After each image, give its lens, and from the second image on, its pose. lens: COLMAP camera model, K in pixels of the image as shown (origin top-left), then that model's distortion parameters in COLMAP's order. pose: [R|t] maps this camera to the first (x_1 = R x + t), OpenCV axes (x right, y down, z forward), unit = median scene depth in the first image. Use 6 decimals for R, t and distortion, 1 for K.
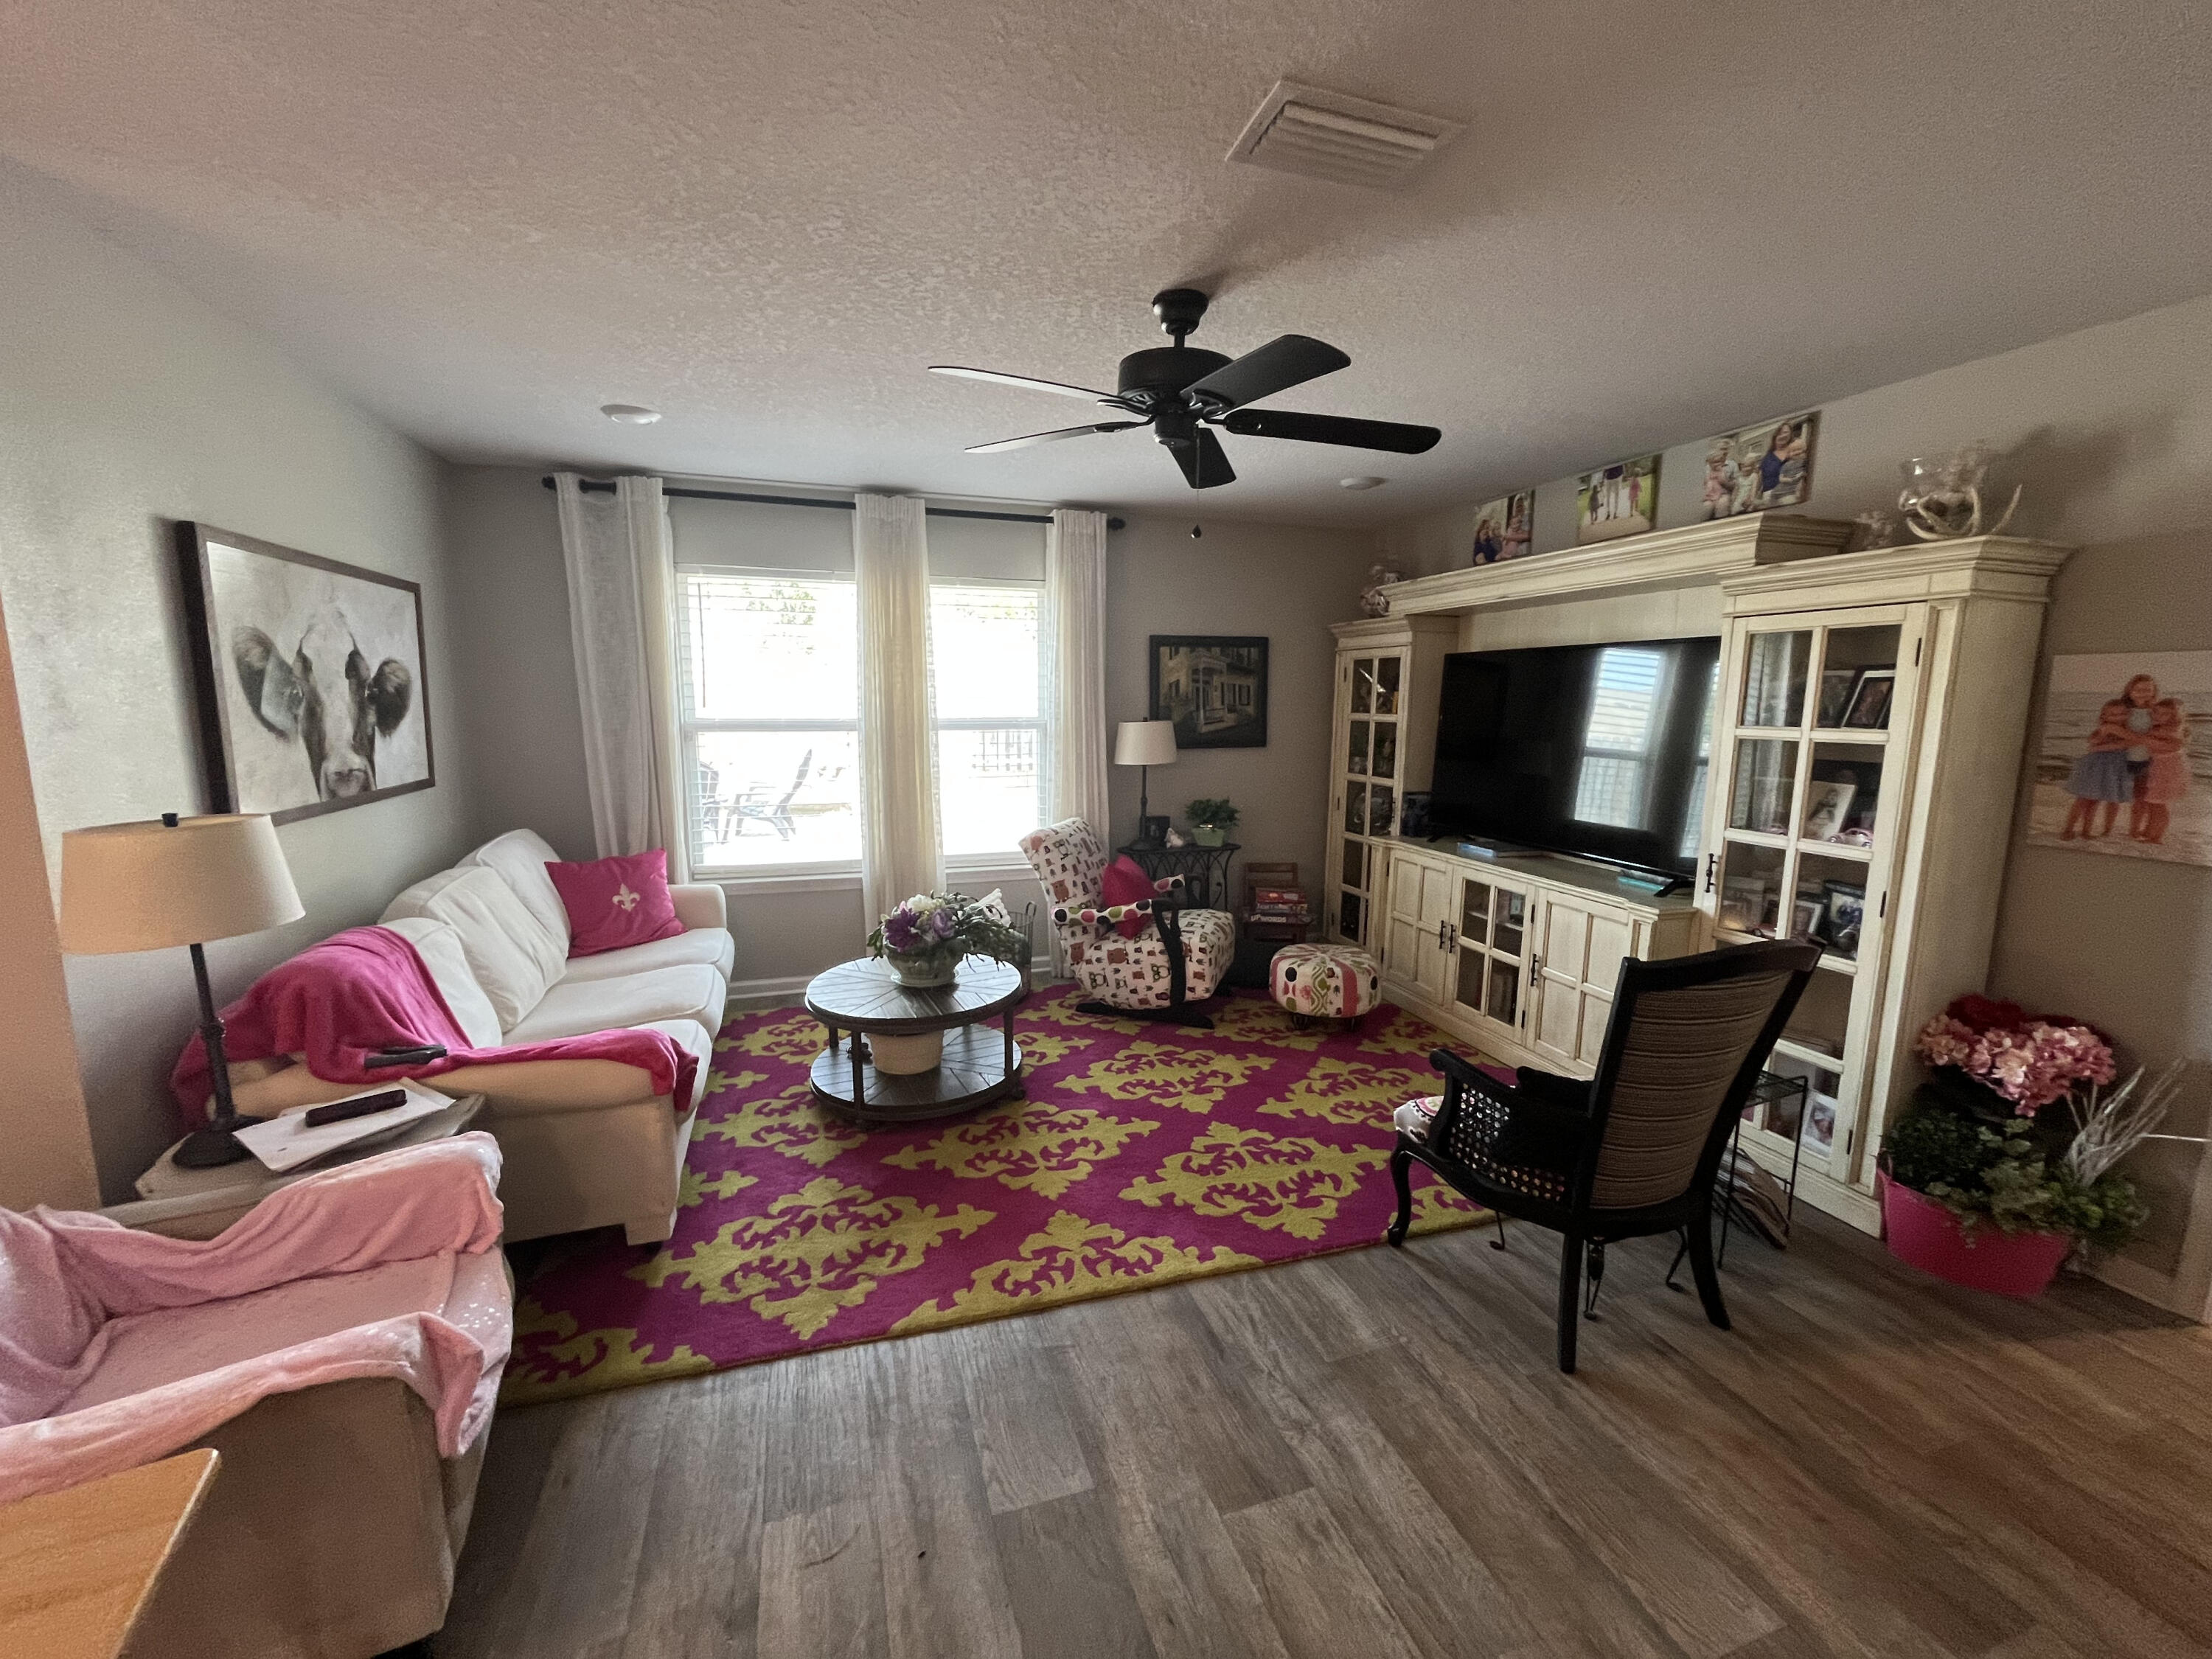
lens RADIAL K [[891.8, 0, 1105.8], [0, 891.8, 825.9], [0, 0, 1]] dist [-0.005167, -0.000216]
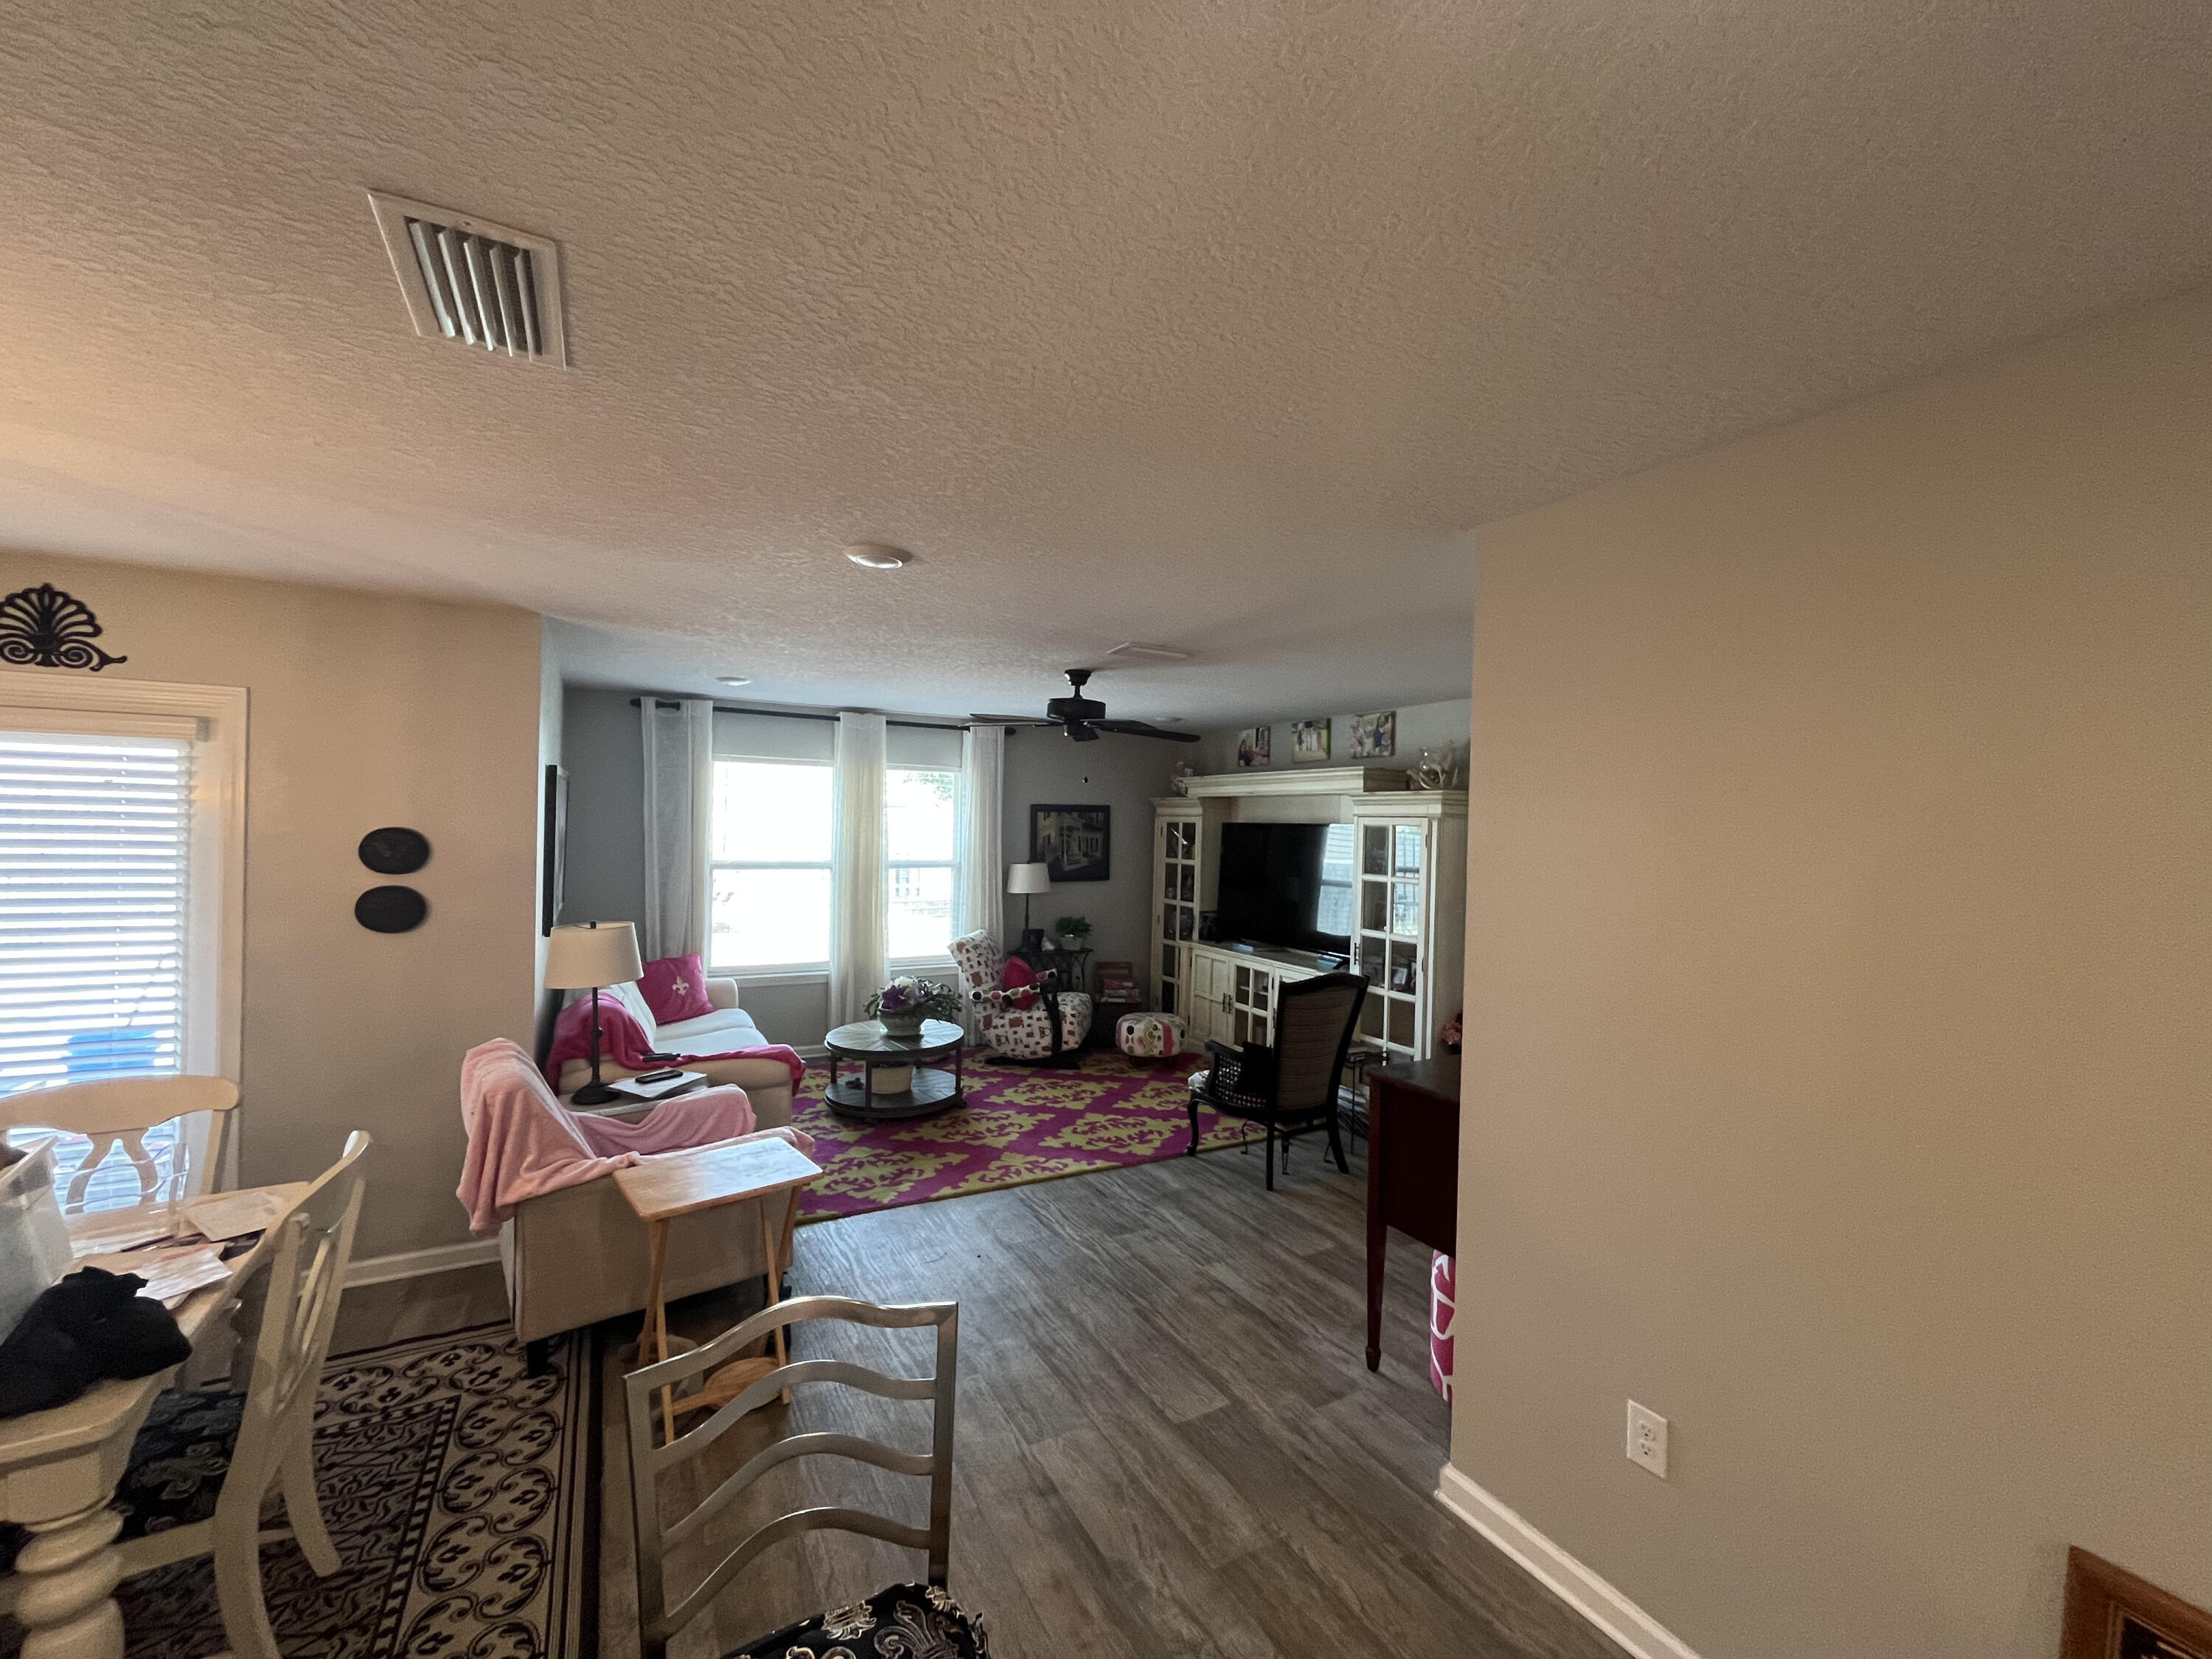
lens RADIAL K [[891.8, 0, 1105.8], [0, 891.8, 825.9], [0, 0, 1]] dist [-0.005167, -0.000216]
pose [[0.981429, 0.014648, 0.191264, -0.136115], [0.011873, 0.990530, -0.136784, 0.028220], [-0.191456, 0.136514, 0.971961, -0.547358]]
